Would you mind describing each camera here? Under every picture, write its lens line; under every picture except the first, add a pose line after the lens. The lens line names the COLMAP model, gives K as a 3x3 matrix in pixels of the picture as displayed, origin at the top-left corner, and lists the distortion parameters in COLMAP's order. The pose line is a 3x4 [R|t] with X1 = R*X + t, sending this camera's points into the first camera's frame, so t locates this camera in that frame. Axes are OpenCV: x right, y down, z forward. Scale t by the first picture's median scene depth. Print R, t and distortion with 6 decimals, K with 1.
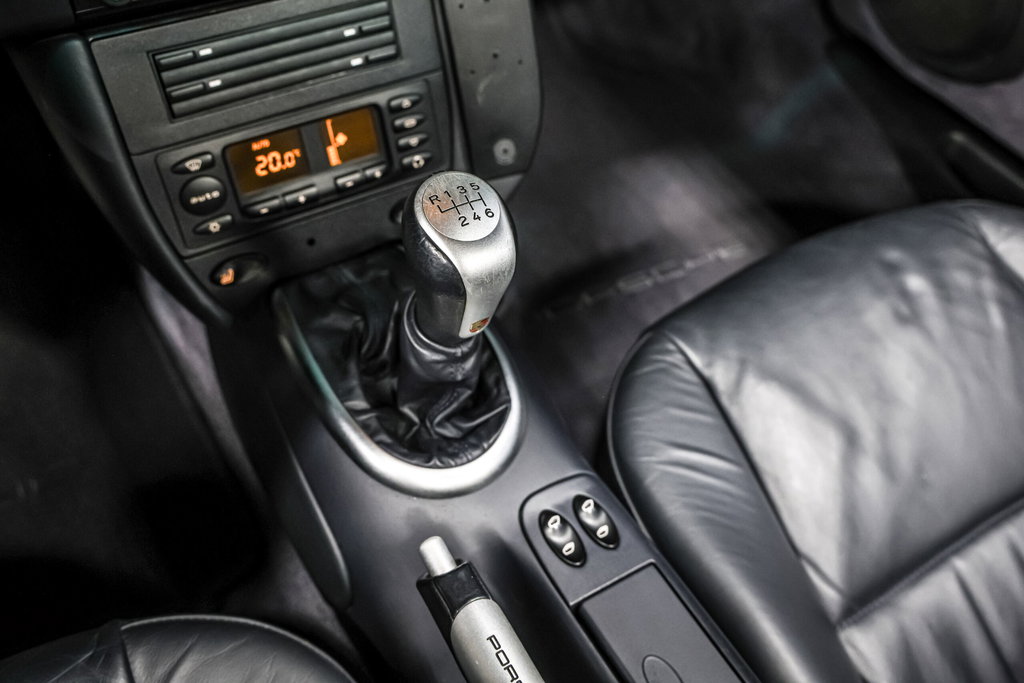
lens RADIAL K [[879.6, 0, 512.0], [0, 879.6, 341.5], [0, 0, 1]] dist [-0.036626, 0.003157]
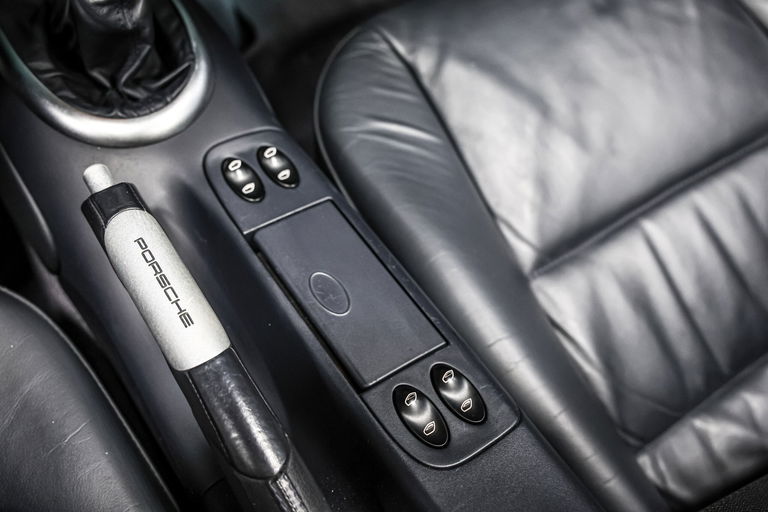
lens RADIAL K [[746.3, 0, 384.0], [0, 746.3, 256.0], [0, 0, 1]] dist [-0.001001, -0.001561]
pose [[0.998338, -0.050979, 0.026873, 0.201867], [0.047731, 0.992772, 0.110119, 0.228631], [-0.032292, -0.108653, 0.993555, 0.091874]]
